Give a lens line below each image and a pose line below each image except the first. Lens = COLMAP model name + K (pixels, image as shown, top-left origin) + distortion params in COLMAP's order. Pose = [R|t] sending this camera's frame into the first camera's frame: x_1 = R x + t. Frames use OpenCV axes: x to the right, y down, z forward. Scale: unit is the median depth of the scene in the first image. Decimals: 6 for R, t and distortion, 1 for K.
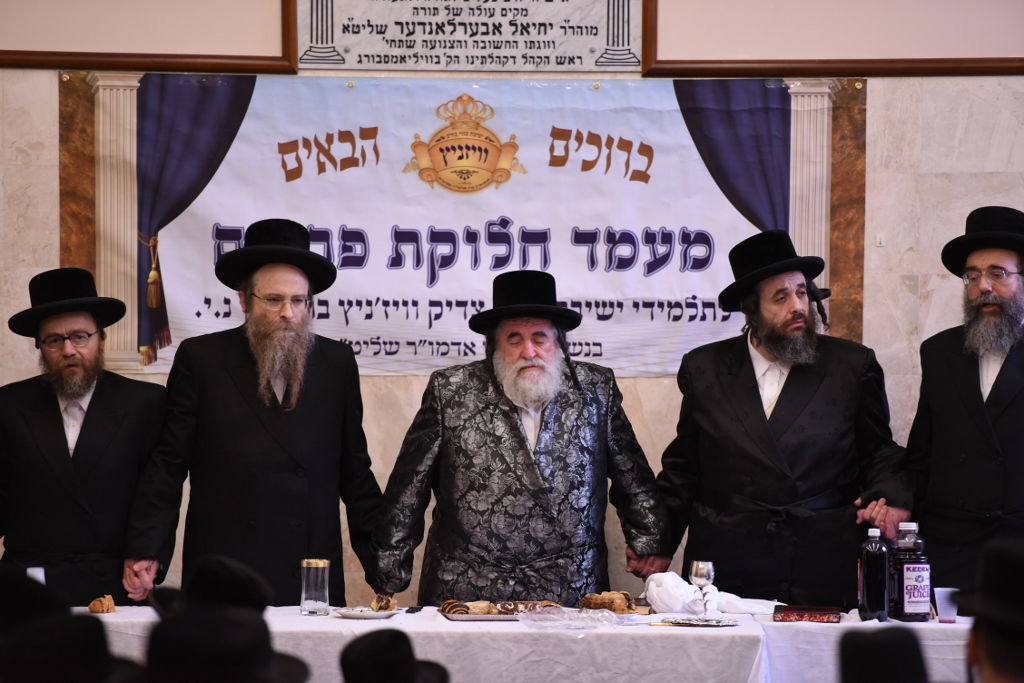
lens RADIAL K [[5429.0, 0, 506.1], [0, 5429.0, 337.1], [0, 0, 1]] dist [2.215109, 0.000000]
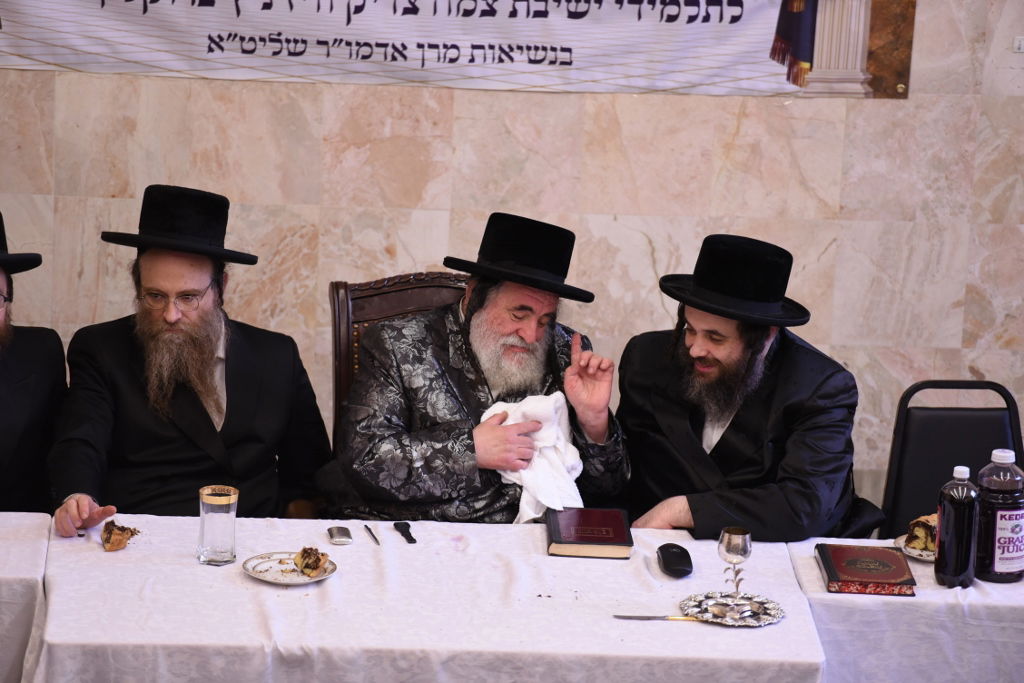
lens RADIAL K [[5429.0, 0, 512.3], [0, 5429.0, 343.2], [0, 0, 1]] dist [2.215109, 0.000000]
pose [[0.998317, 0.024262, 0.052678, -0.030331], [-0.036485, 0.968773, 0.245252, -0.147057], [-0.045083, -0.246761, 0.968027, 0.246142]]
